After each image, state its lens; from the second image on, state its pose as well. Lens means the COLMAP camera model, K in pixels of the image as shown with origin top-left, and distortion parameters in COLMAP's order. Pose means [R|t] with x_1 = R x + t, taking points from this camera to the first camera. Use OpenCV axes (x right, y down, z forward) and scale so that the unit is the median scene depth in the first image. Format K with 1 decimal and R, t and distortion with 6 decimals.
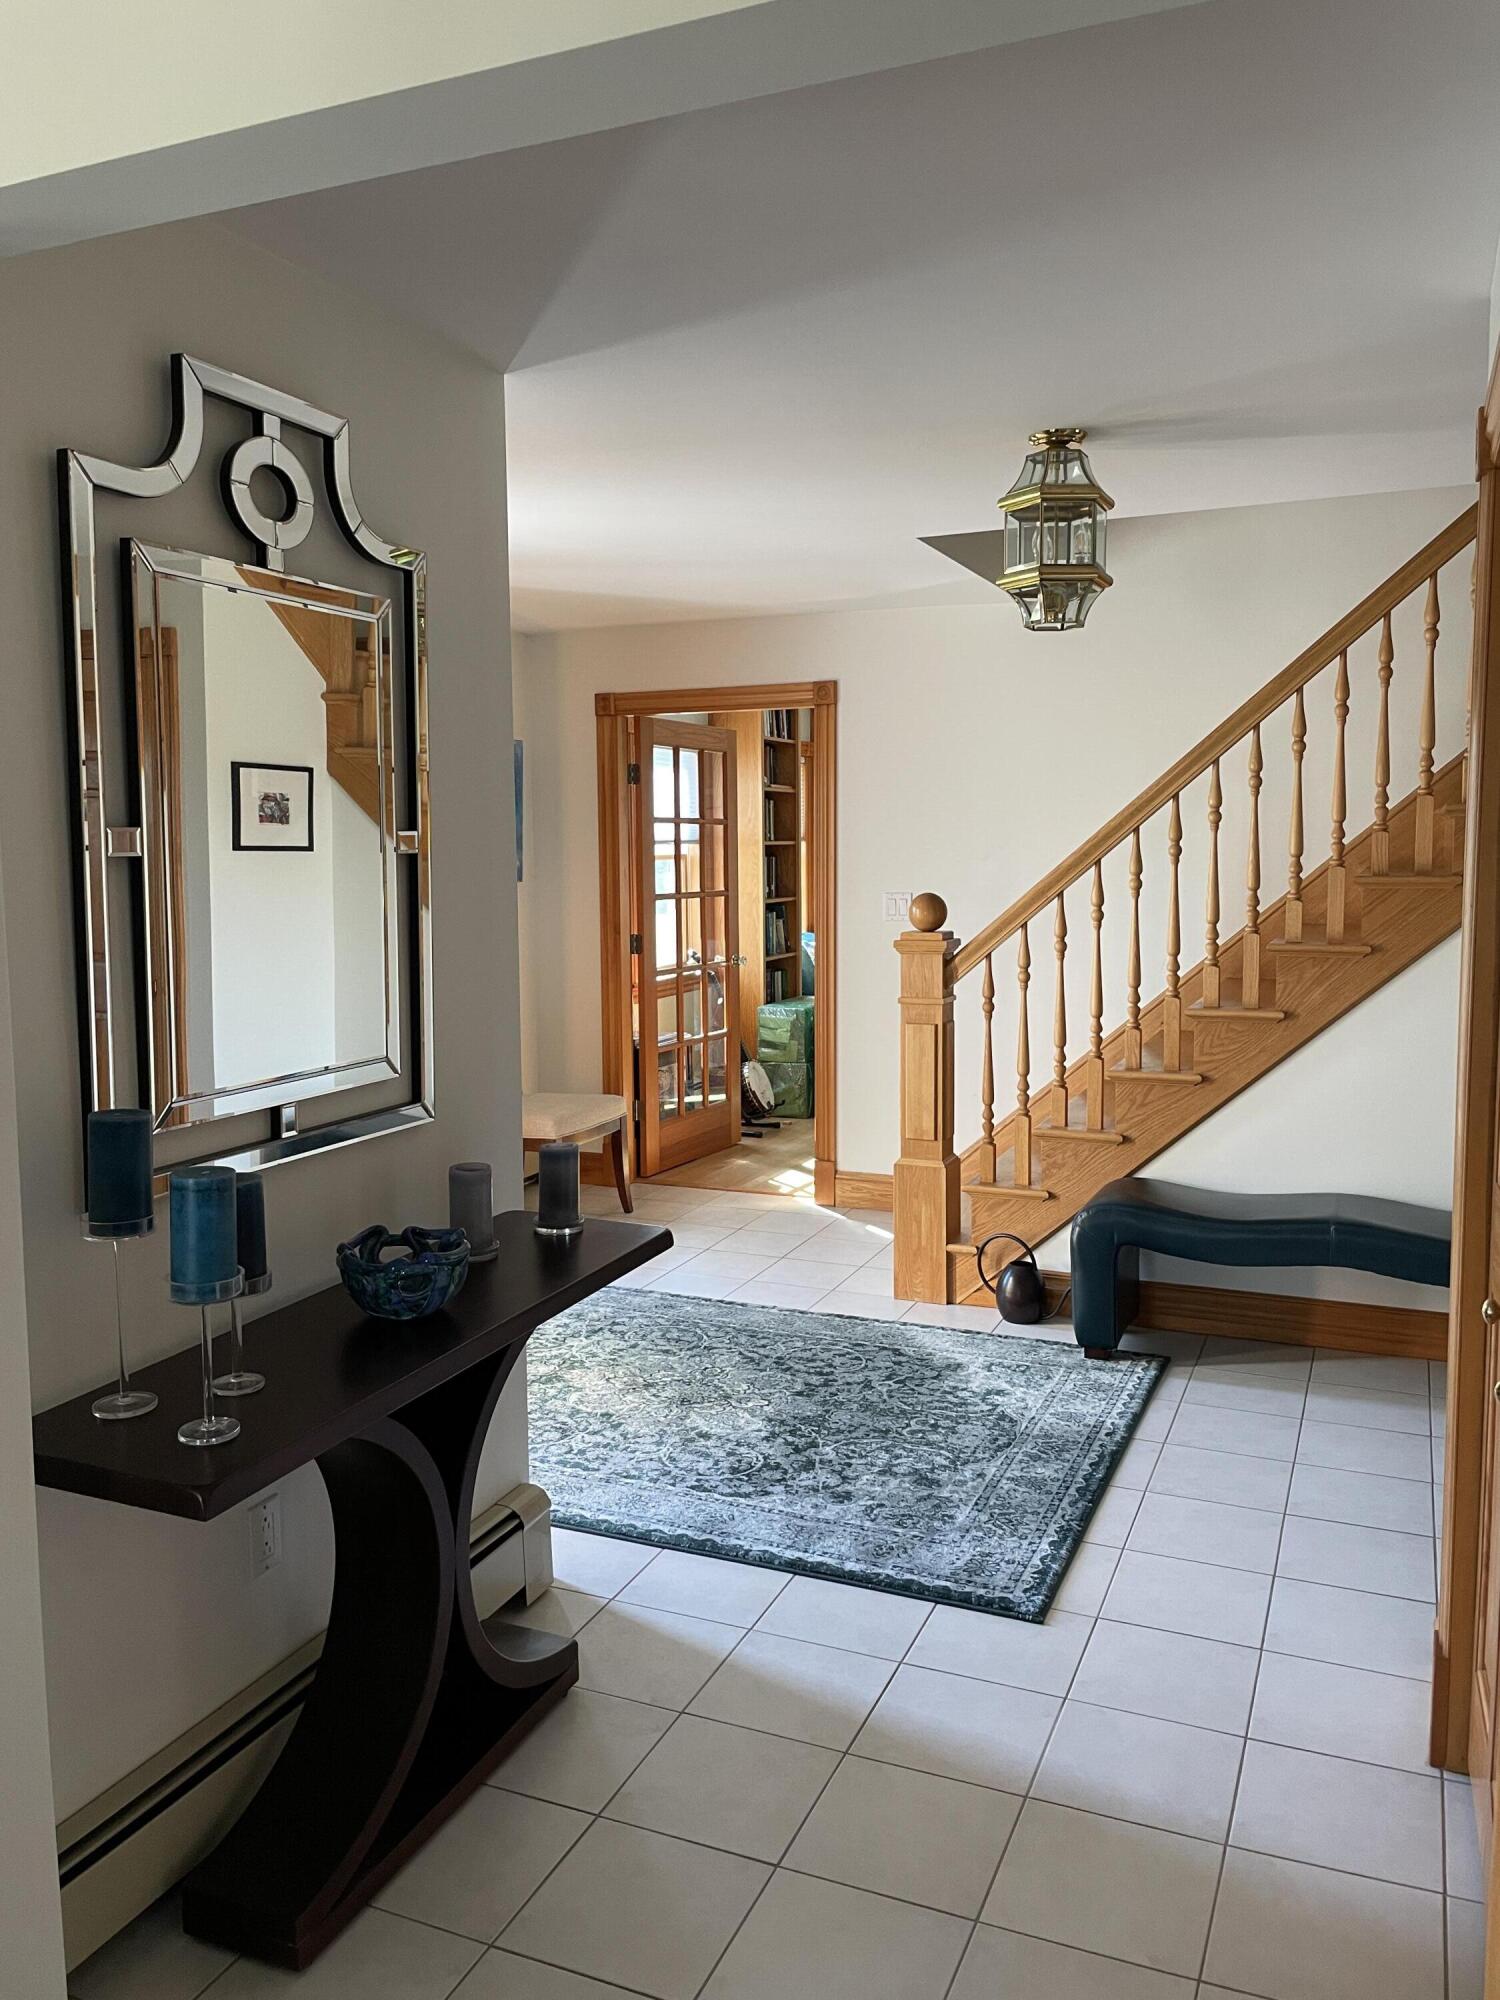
lens RADIAL K [[1512.4, 0, 749.9], [0, 1512.4, 986.4], [0, 0, 1]] dist [0.066258, -0.003790]
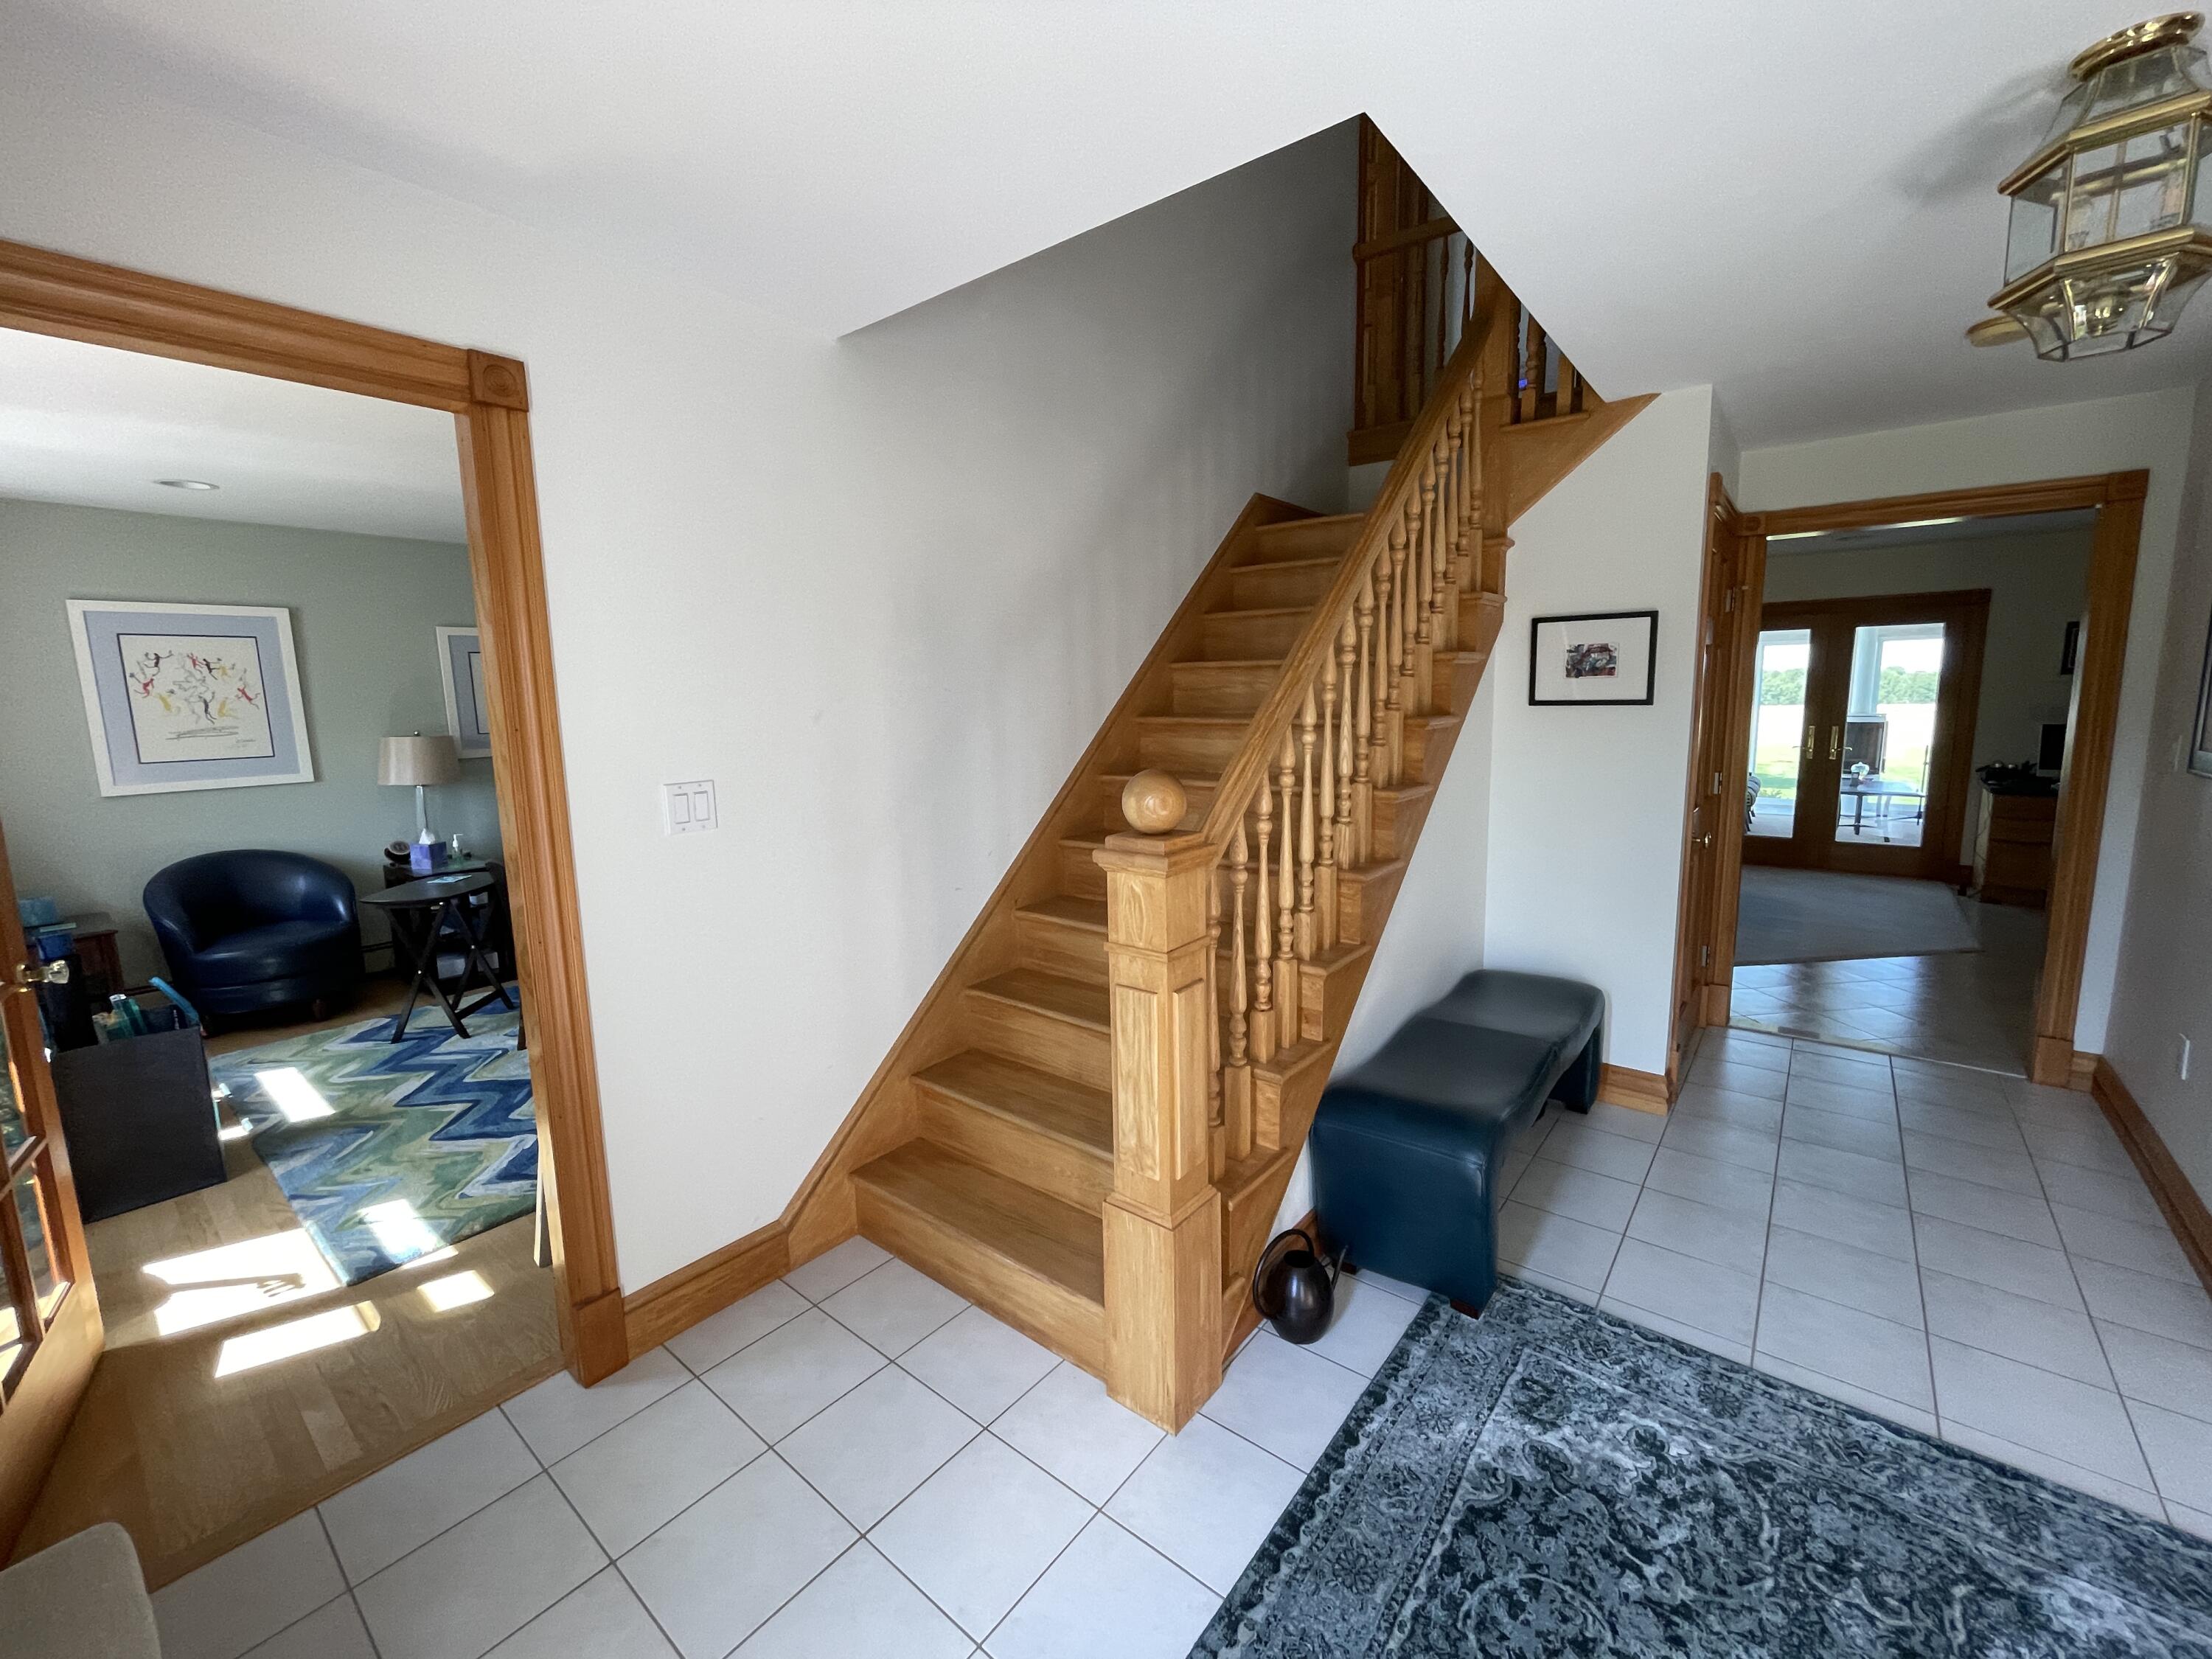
lens RADIAL K [[903.5, 0, 1094.1], [0, 903.5, 815.1], [0, 0, 1]] dist [0.002559, -0.000292]
pose [[0.272656, -0.128820, 0.953449, -0.277522], [0.109080, 0.988745, 0.102395, -0.098859], [-0.955908, 0.076084, 0.283639, 1.108072]]
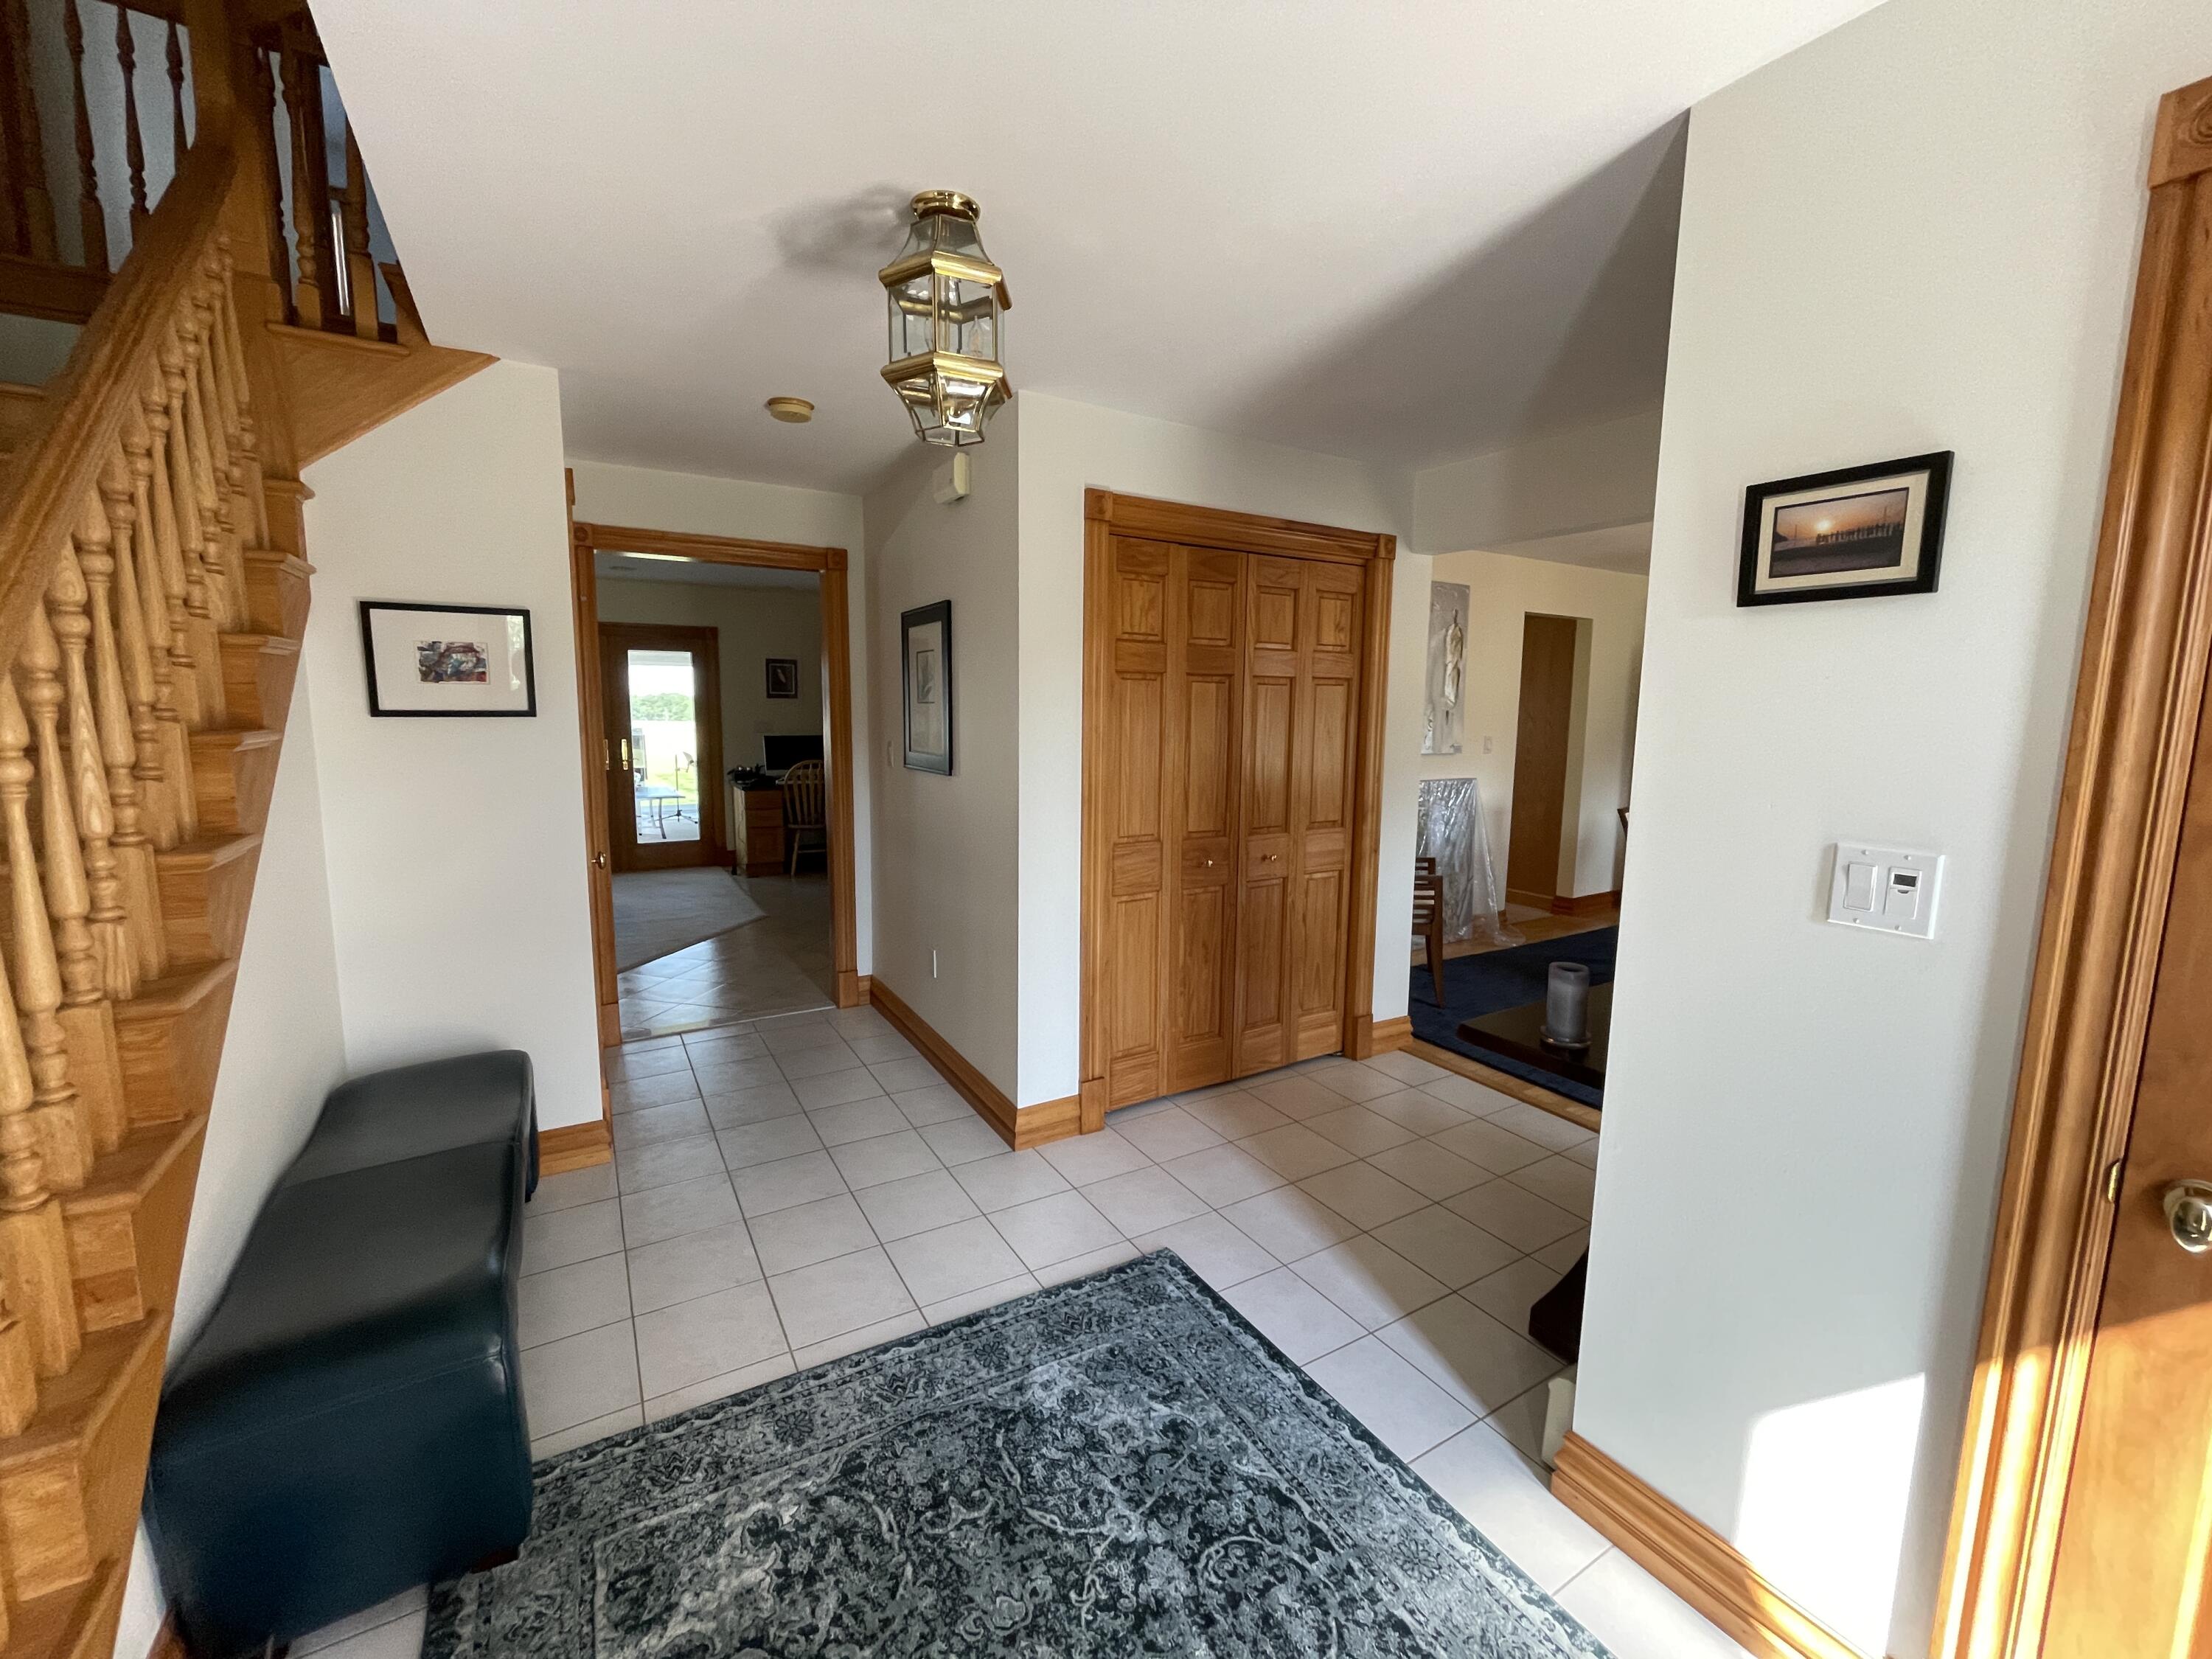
lens RADIAL K [[903.5, 0, 1109.5], [0, 903.5, 817.9], [0, 0, 1]] dist [0.002559, -0.000292]
pose [[-0.812392, -0.077258, 0.577971, -0.156090], [0.048194, 0.978897, 0.198591, -0.100926], [-0.581117, 0.189188, -0.791525, 1.163715]]
